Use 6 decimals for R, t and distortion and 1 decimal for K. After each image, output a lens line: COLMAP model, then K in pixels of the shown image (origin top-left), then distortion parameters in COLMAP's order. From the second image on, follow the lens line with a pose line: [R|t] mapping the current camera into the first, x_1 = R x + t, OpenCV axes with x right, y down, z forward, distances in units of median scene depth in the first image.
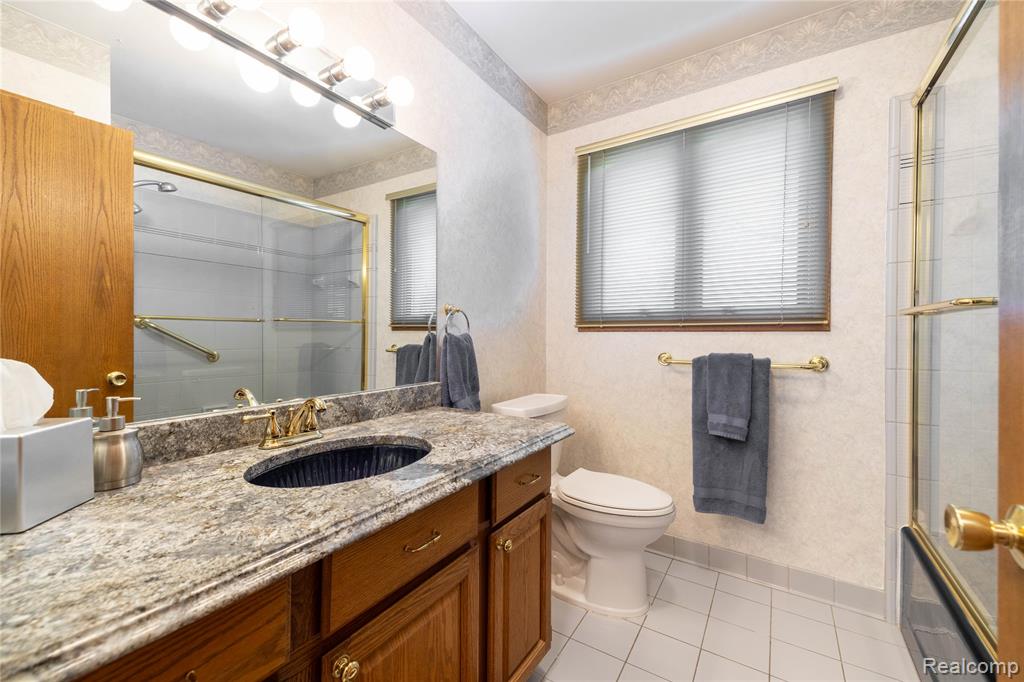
lens RADIAL K [[415.1, 0, 513.4], [0, 415.1, 338.4], [0, 0, 1]] dist [0.055315, -0.021416]
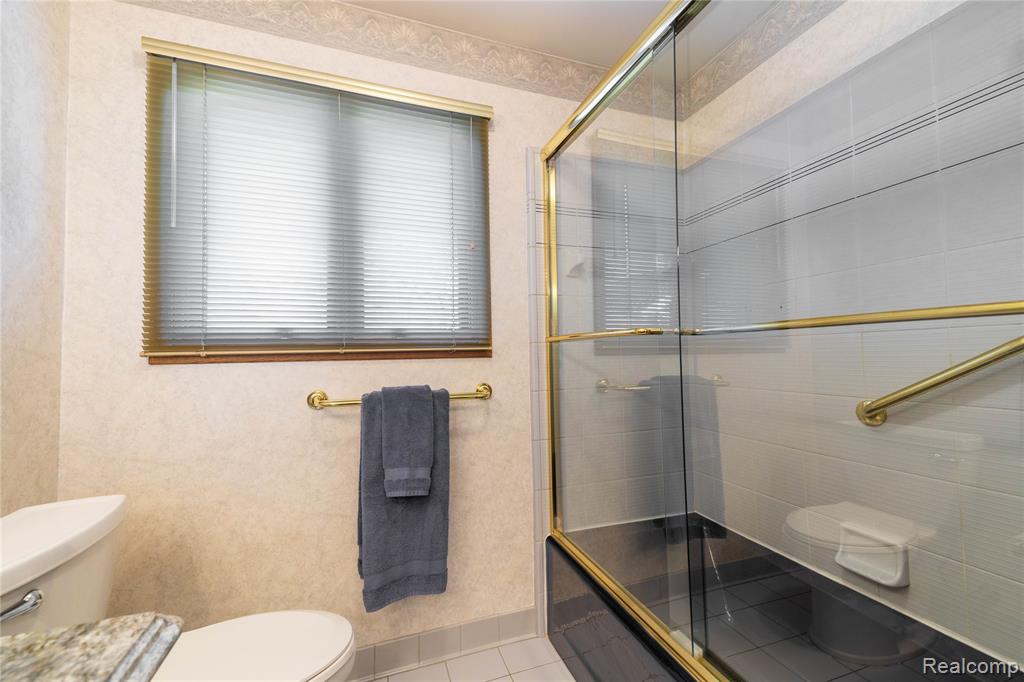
lens RADIAL K [[403.6, 0, 507.7], [0, 403.6, 341.4], [0, 0, 1]] dist [0.052627, -0.018281]
pose [[0.622896, 0.016597, 0.782128, 0.027622], [0.030486, 0.998500, -0.045469, -0.009408], [-0.781710, 0.052167, 0.621456, 0.367374]]
